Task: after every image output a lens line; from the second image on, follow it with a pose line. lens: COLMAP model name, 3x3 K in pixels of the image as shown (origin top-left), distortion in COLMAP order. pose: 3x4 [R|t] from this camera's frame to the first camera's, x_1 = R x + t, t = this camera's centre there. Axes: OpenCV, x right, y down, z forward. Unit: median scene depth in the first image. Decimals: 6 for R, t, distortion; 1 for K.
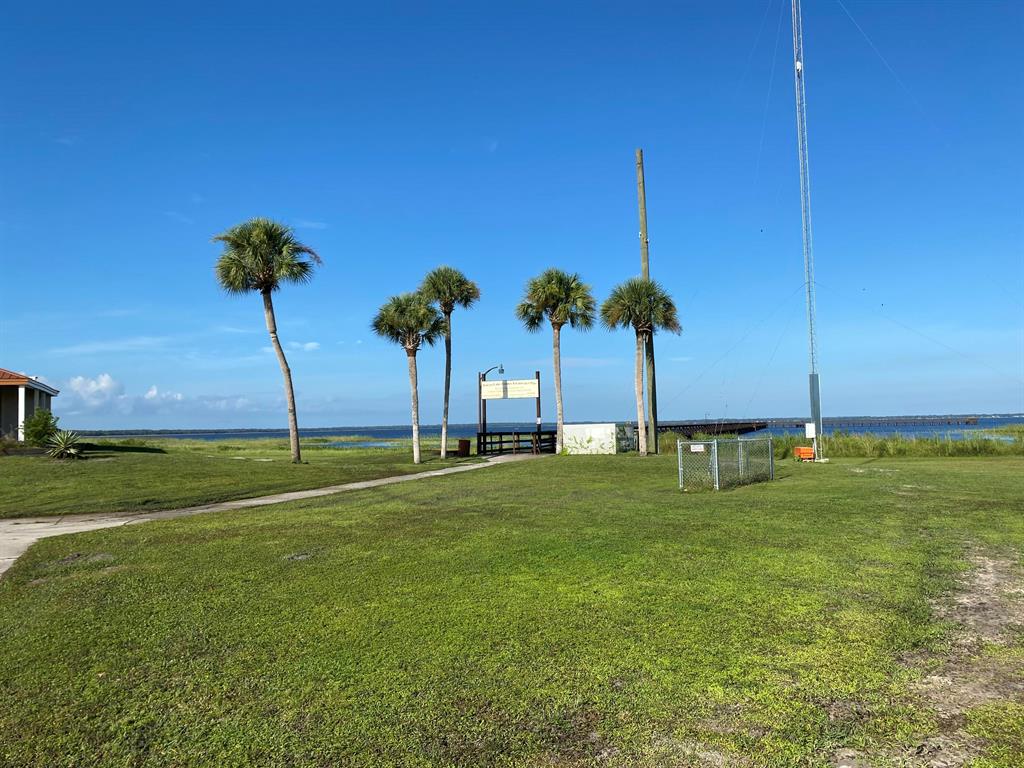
lens RADIAL K [[772.0, 0, 513.5], [0, 772.0, 382.5], [0, 0, 1]] dist [0.025511, -0.003026]
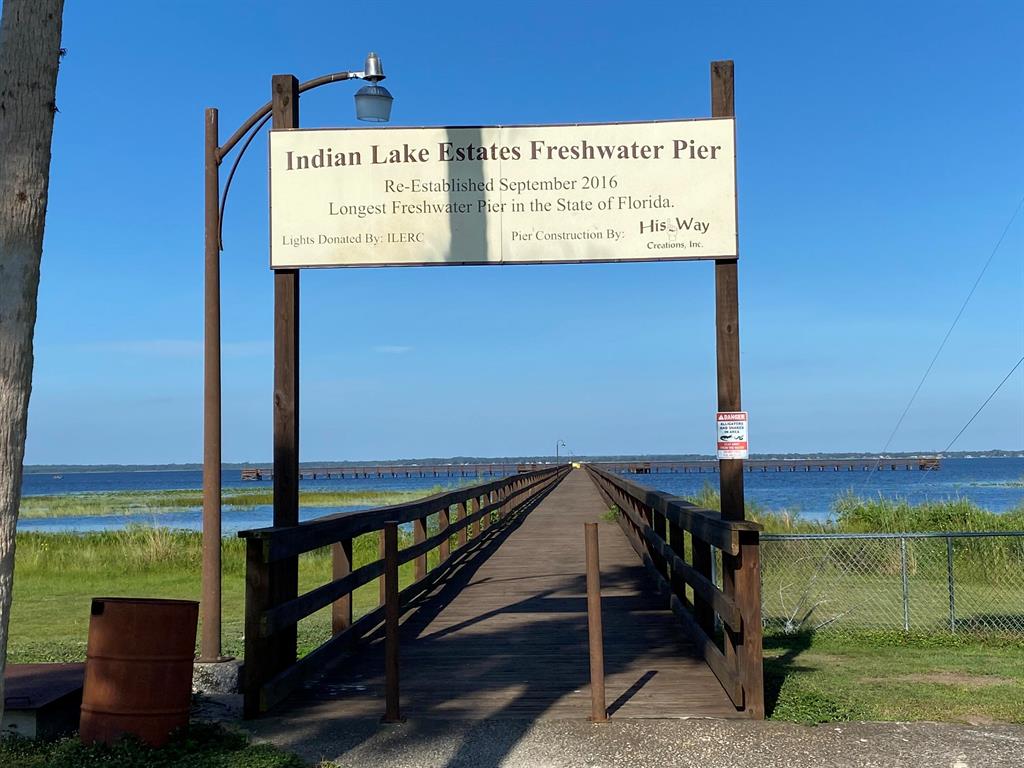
lens RADIAL K [[1462.8, 0, 513.7], [0, 1462.8, 386.1], [0, 0, 1]] dist [0.163560, 0.000000]
pose [[0.952793, 0.018679, 0.303047, -0.092617], [-0.017960, 0.999825, -0.005159, 0.050597], [-0.303090, -0.000527, 0.952962, 0.903271]]
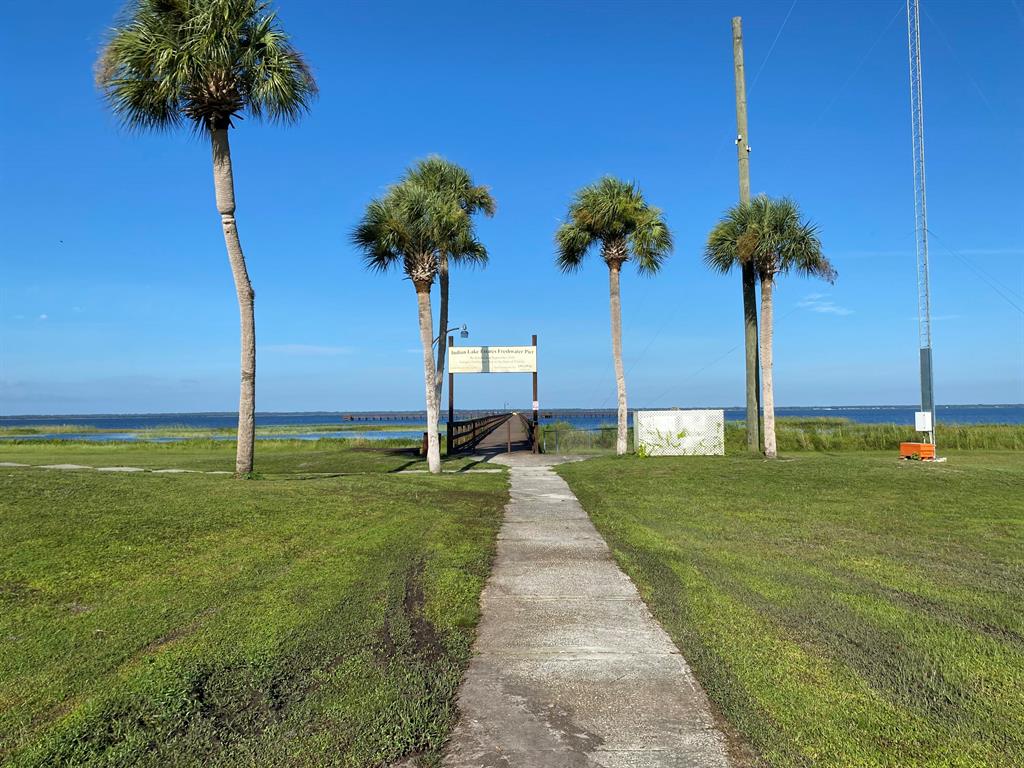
lens RADIAL K [[772.0, 0, 514.8], [0, 772.0, 381.8], [0, 0, 1]] dist [0.025511, -0.003026]
pose [[0.939170, 0.023464, 0.342649, -0.262514], [-0.027204, 0.999611, 0.006111, 0.028534], [-0.342372, -0.015061, 0.939444, 0.411329]]
